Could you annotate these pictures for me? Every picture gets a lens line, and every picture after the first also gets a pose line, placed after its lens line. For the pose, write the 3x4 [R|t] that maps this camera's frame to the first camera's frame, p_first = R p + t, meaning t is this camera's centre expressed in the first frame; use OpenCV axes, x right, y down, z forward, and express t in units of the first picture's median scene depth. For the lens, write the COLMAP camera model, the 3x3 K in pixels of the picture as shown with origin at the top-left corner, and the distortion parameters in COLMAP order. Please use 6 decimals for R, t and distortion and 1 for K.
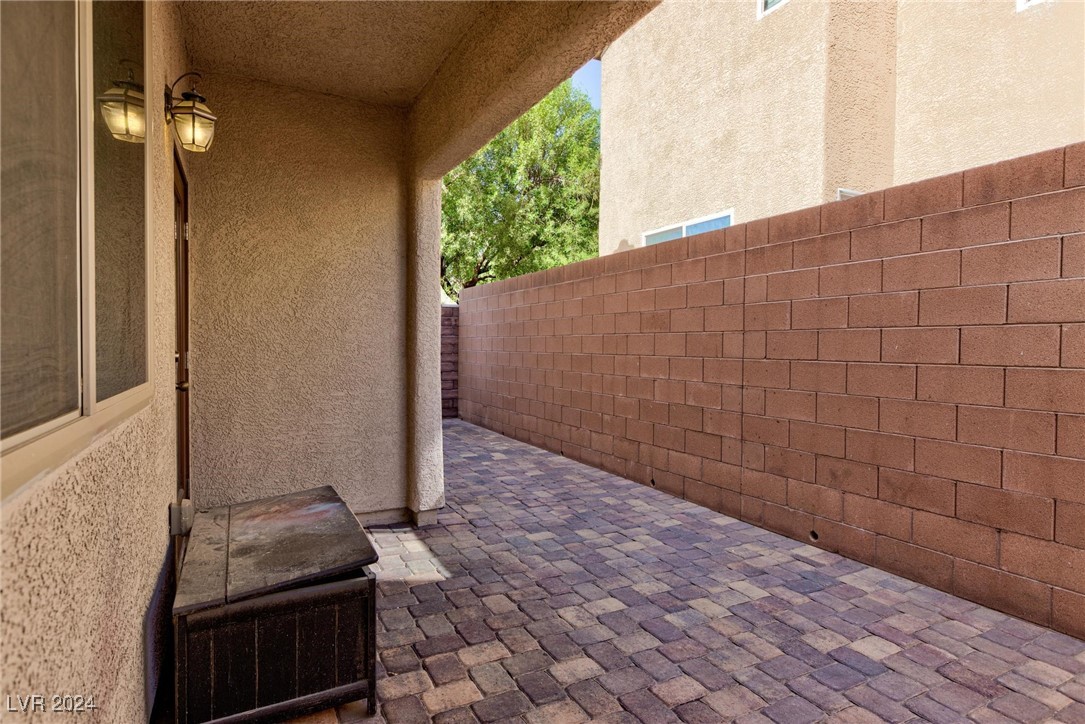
lens RADIAL K [[582.7, 0, 543.0], [0, 582.7, 360.1], [0, 0, 1]] dist [-0.003713, -0.000010]
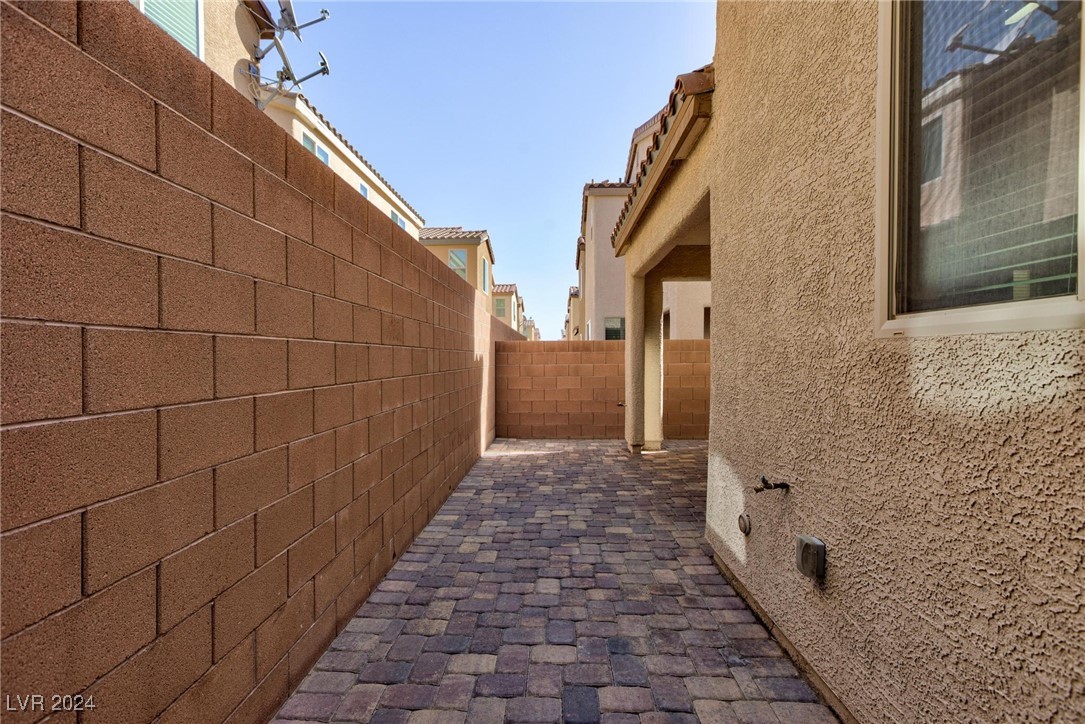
lens RADIAL K [[496.0, 0, 535.5], [0, 496.0, 360.9], [0, 0, 1]] dist [-0.006897, 0.009179]
pose [[-0.859816, -0.008647, 0.510531, -0.348808], [0.008161, 0.999496, 0.030673, -0.058709], [-0.510539, 0.030540, -0.859312, 1.873614]]
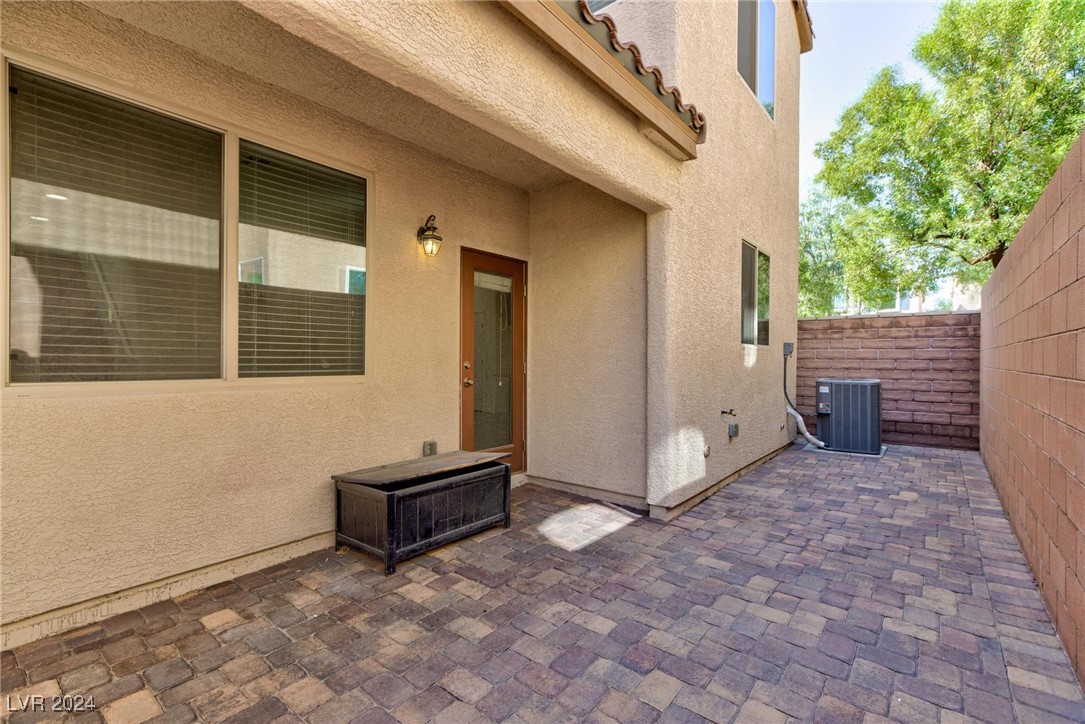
lens RADIAL K [[496.0, 0, 530.6], [0, 496.0, 359.2], [0, 0, 1]] dist [-0.006897, 0.009179]
pose [[0.383274, -0.002839, -0.923630, 0.606380], [-0.024741, 0.999605, -0.013339, -0.005768], [0.923303, 0.027964, 0.383053, 0.410811]]
